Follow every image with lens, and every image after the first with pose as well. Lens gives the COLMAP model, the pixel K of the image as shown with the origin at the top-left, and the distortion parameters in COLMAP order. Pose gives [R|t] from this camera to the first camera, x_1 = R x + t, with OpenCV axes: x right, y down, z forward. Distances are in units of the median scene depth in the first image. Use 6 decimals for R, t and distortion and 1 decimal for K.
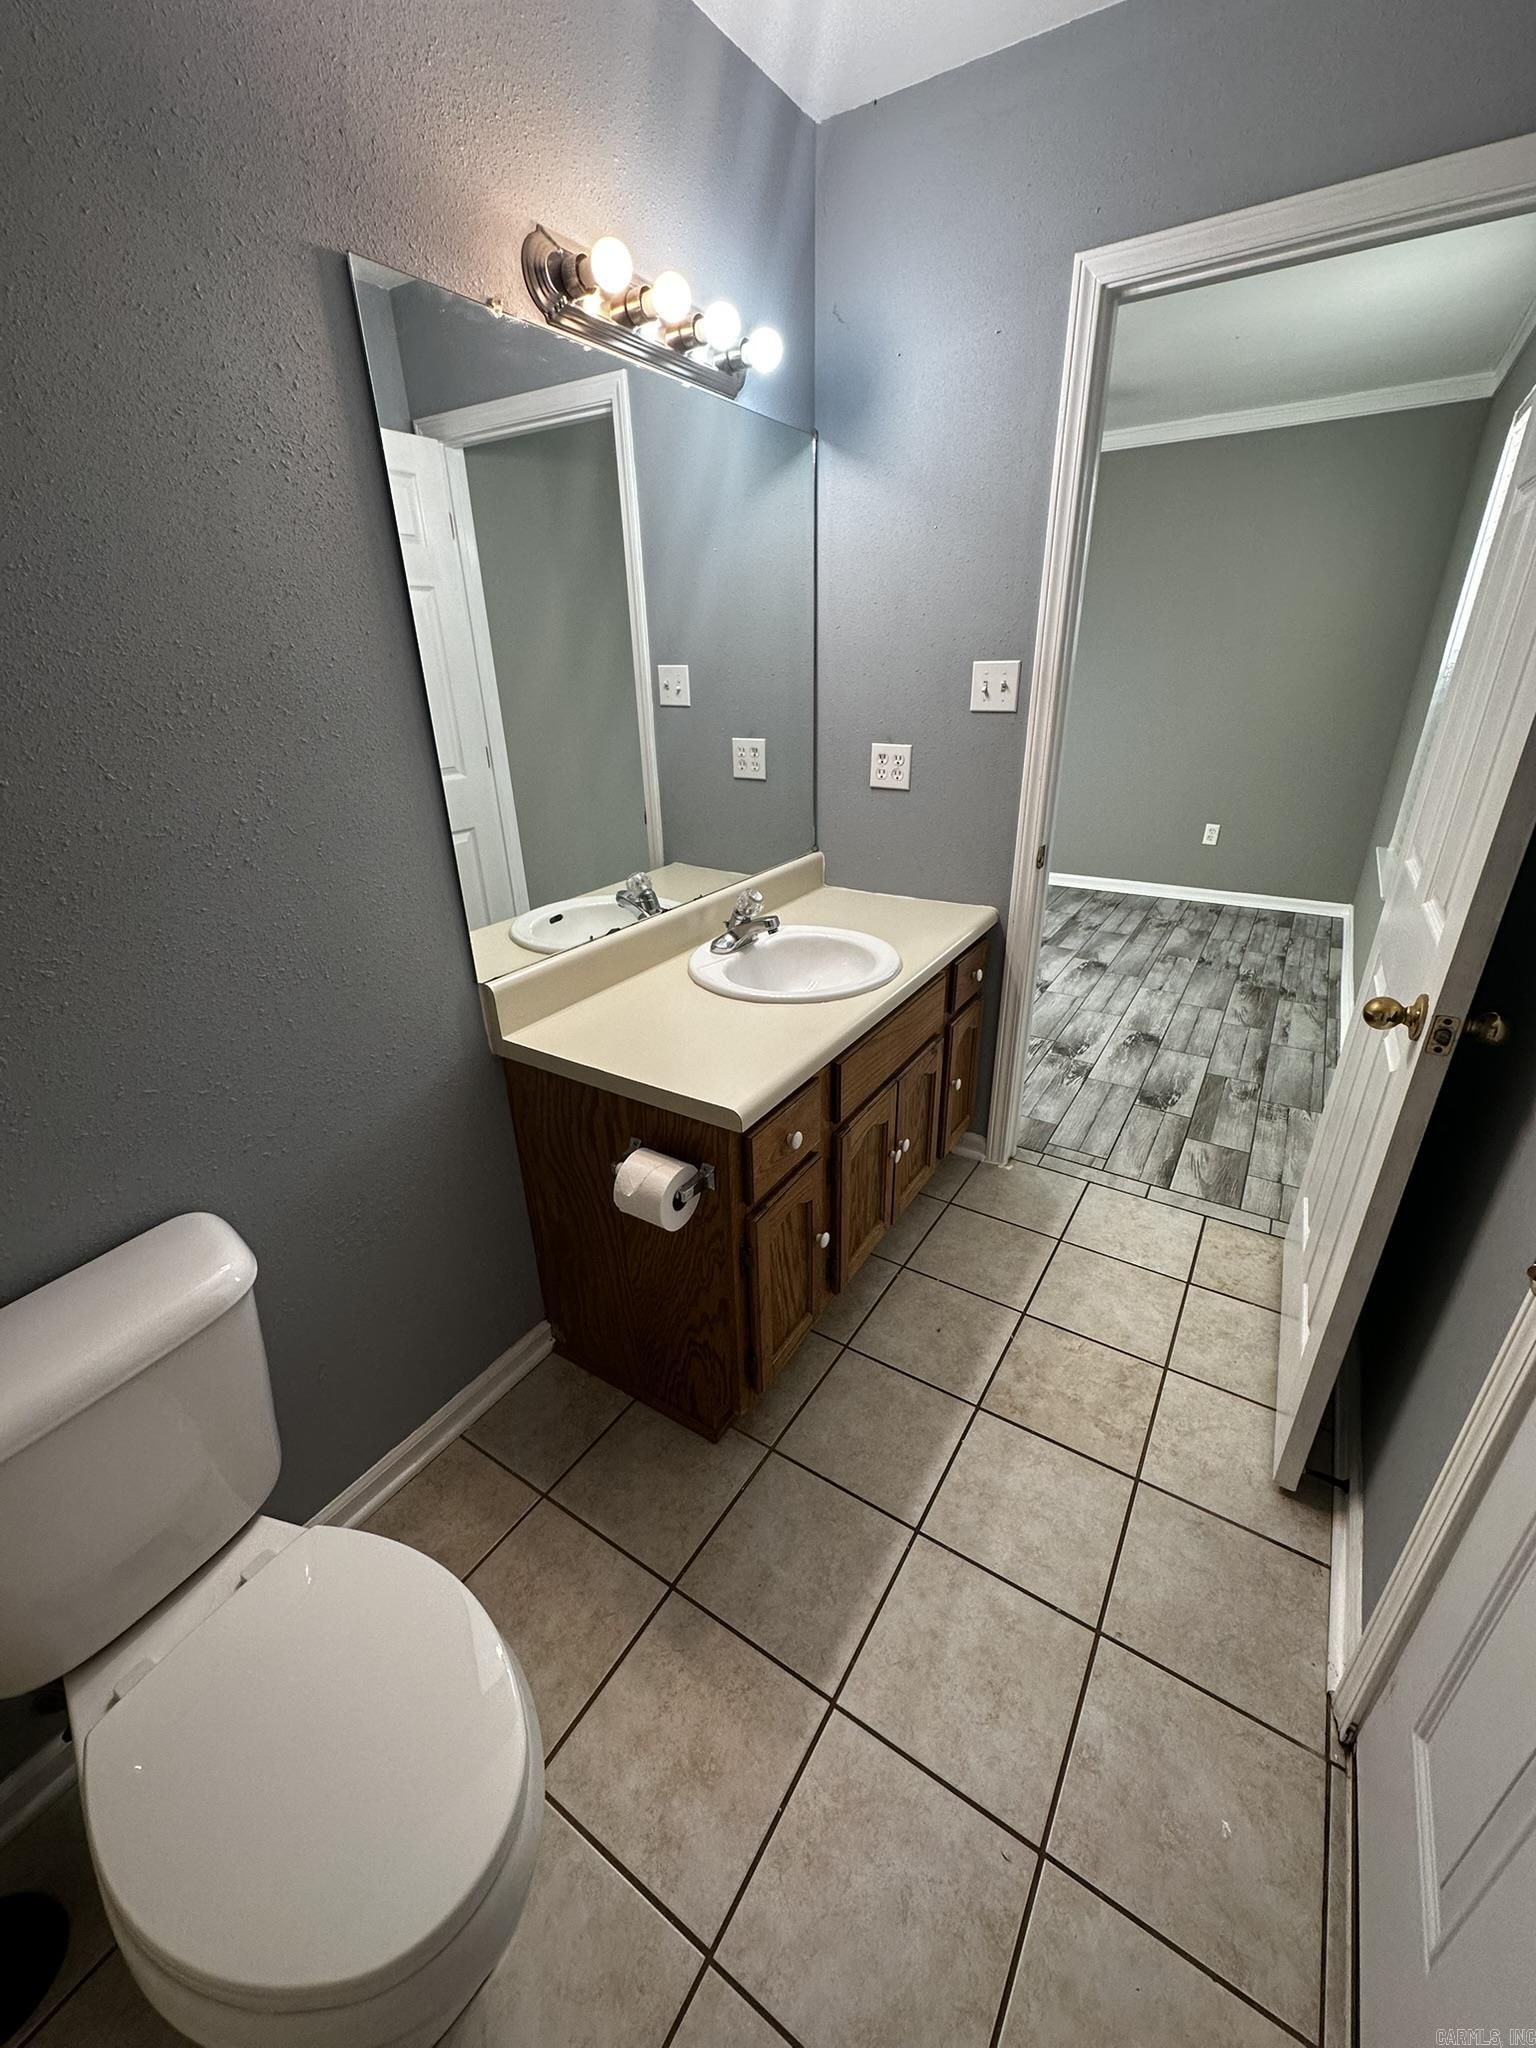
lens RADIAL K [[815.1, 0, 763.0], [0, 815.1, 1022.0], [0, 0, 1]] dist [-0.003621, 0.000847]
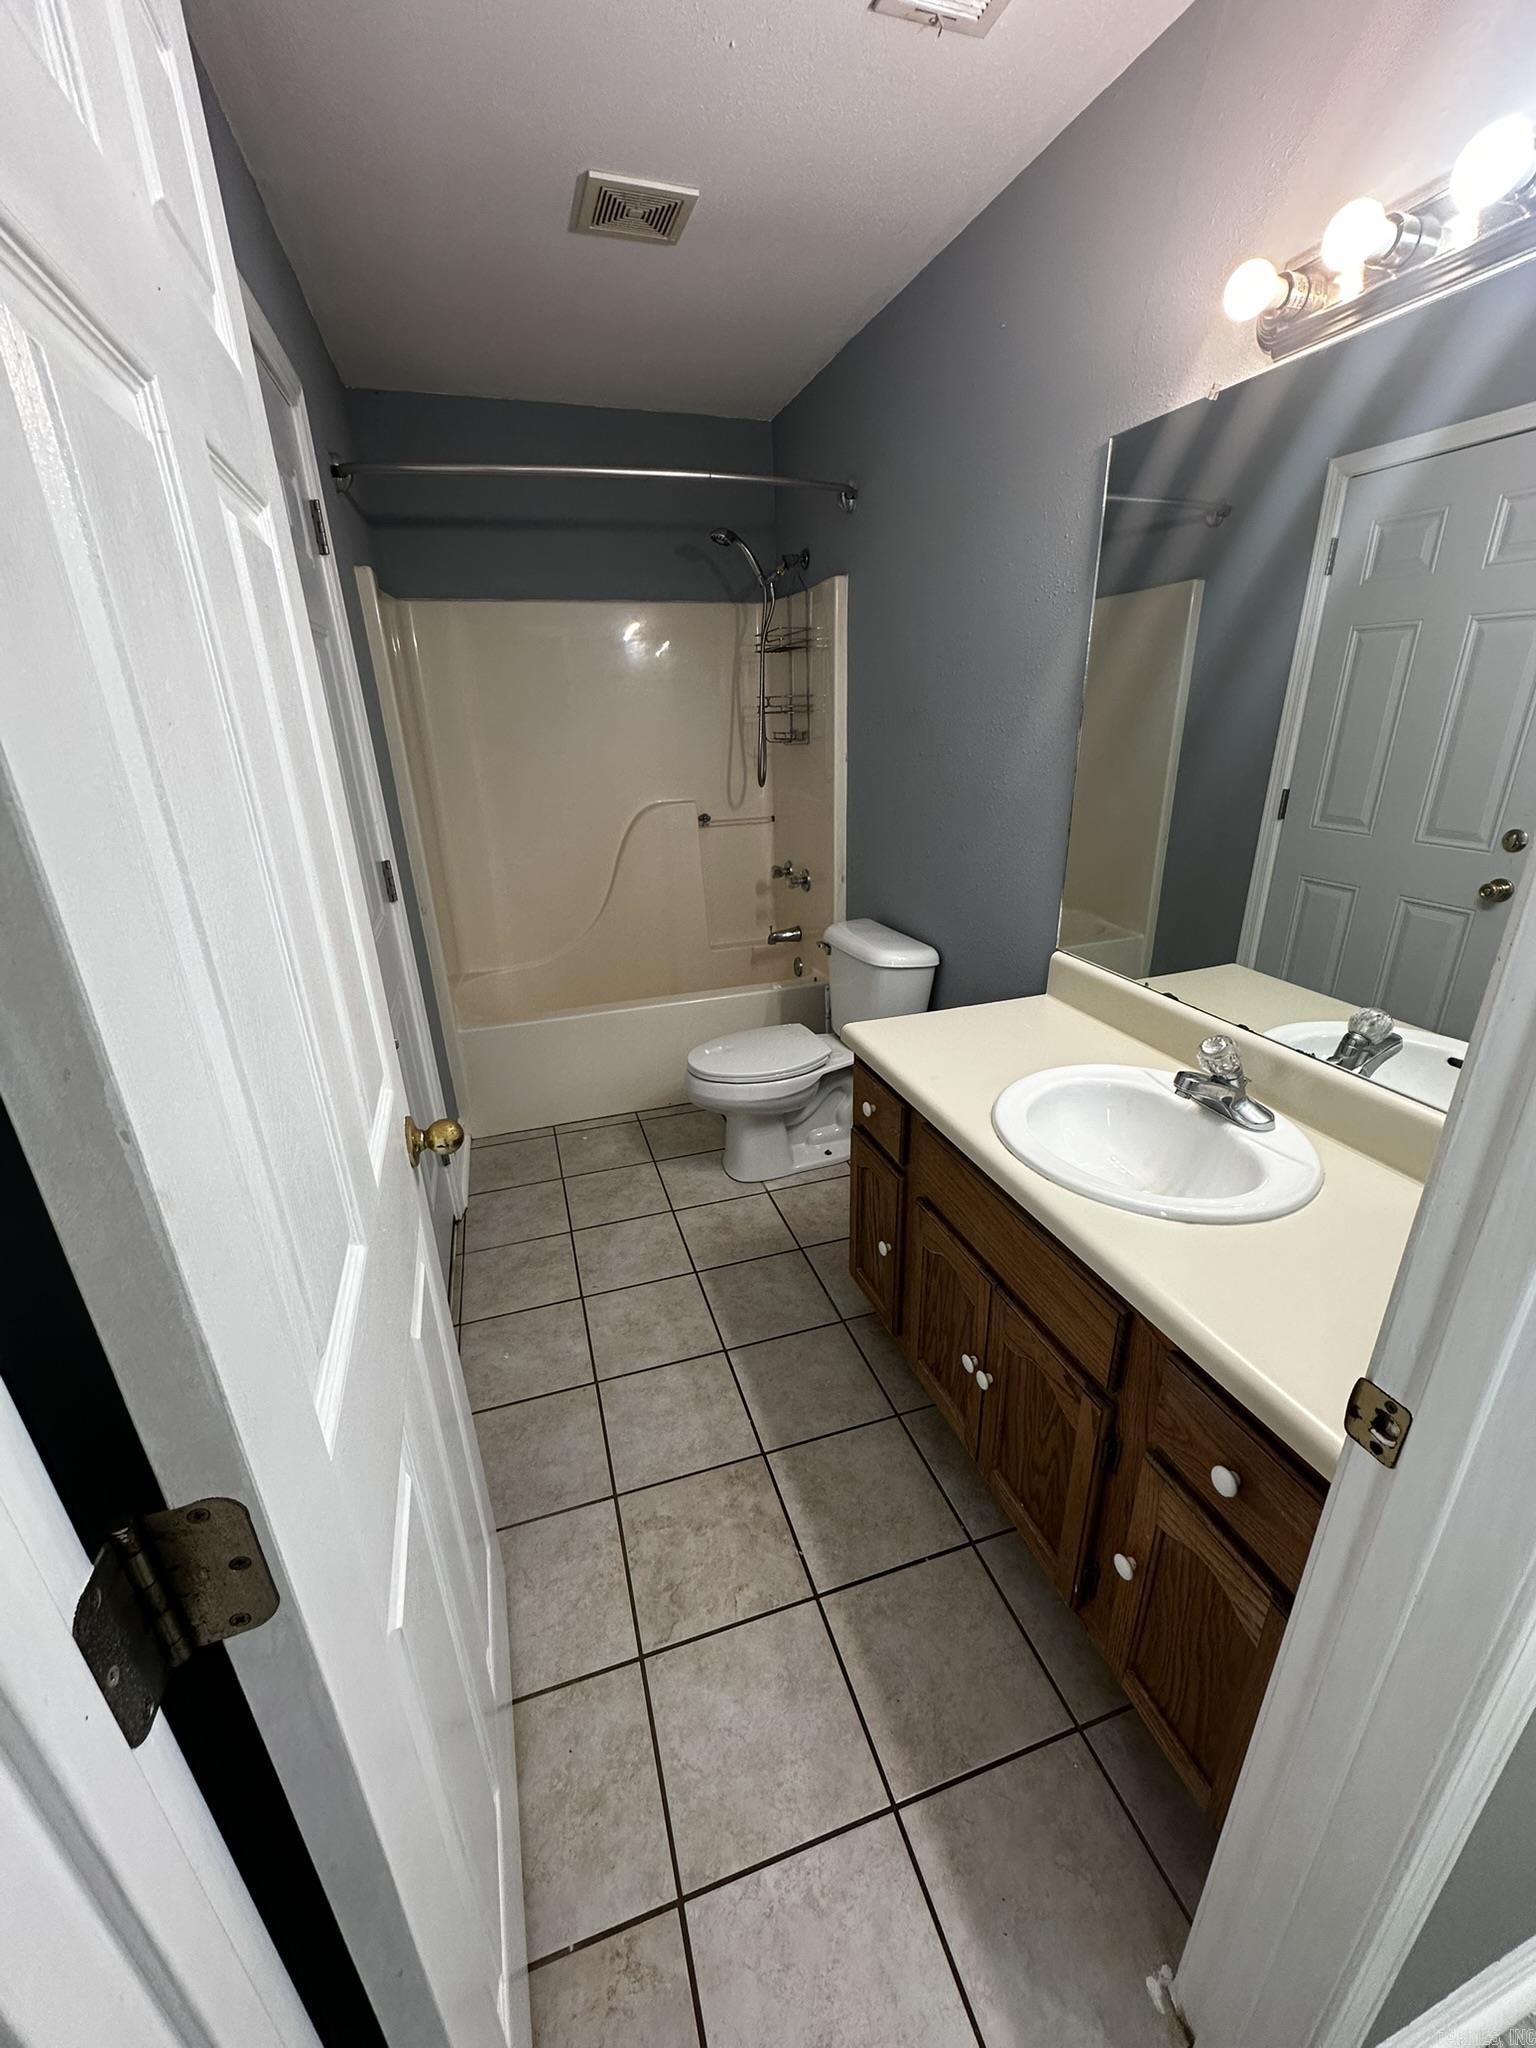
lens RADIAL K [[815.1, 0, 760.7], [0, 815.1, 1013.5], [0, 0, 1]] dist [-0.003621, 0.000847]
pose [[-0.631140, 0.312335, -0.710007, 0.825504], [-0.287294, 0.756120, 0.588001, -0.540155], [0.720503, 0.575092, -0.387485, 1.093504]]
